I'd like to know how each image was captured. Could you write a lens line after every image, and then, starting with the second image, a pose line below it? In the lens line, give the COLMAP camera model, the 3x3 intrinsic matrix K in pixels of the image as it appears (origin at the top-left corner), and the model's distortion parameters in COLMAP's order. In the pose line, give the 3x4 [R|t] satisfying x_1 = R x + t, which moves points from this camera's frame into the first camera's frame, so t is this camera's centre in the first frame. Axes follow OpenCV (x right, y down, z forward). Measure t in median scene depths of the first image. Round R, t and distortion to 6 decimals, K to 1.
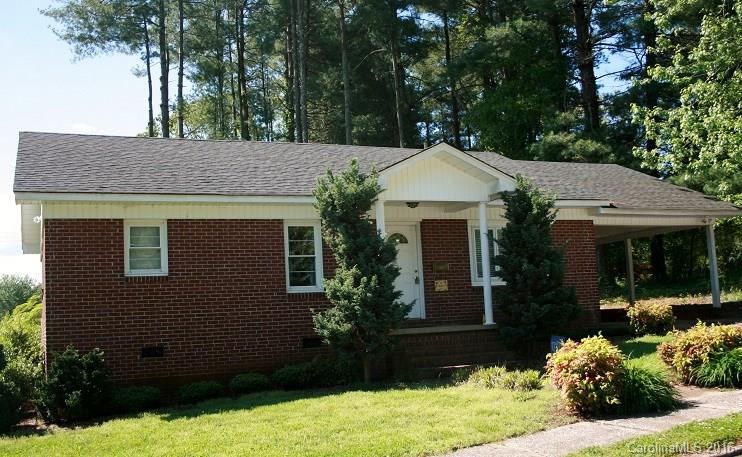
lens RADIAL K [[798.7, 0, 371.0], [0, 798.7, 228.5], [0, 0, 1]] dist [-0.099012, 0.013606]
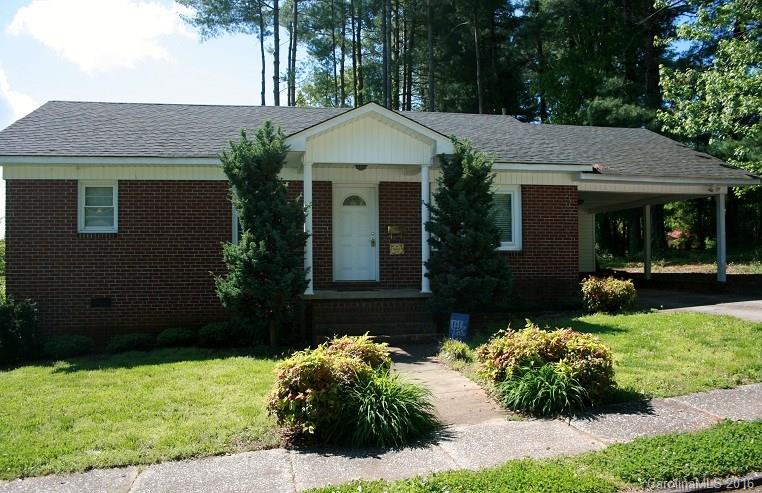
lens RADIAL K [[654.9, 0, 379.1], [0, 654.9, 254.8], [0, 0, 1]] dist [-0.114914, 0.007406]
pose [[0.974604, 0.040760, -0.220196, 0.262919], [-0.016447, 0.993669, 0.111140, -0.012462], [0.223332, -0.104696, 0.969104, 0.214589]]
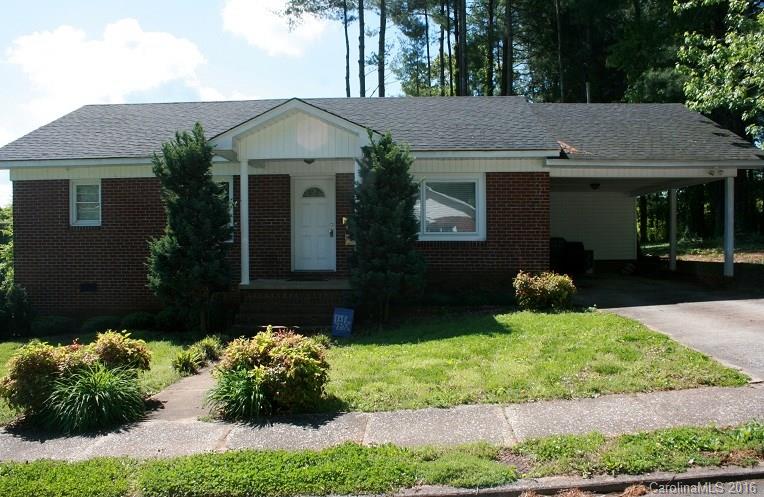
lens RADIAL K [[658.6, 0, 382.0], [0, 658.6, 248.5], [0, 0, 1]] dist [-0.128495, 0.004258]
pose [[0.895486, 0.051349, -0.442117, 0.522219], [0.011708, 0.990262, 0.138726, -0.034453], [0.444935, -0.129404, 0.886164, 0.294940]]
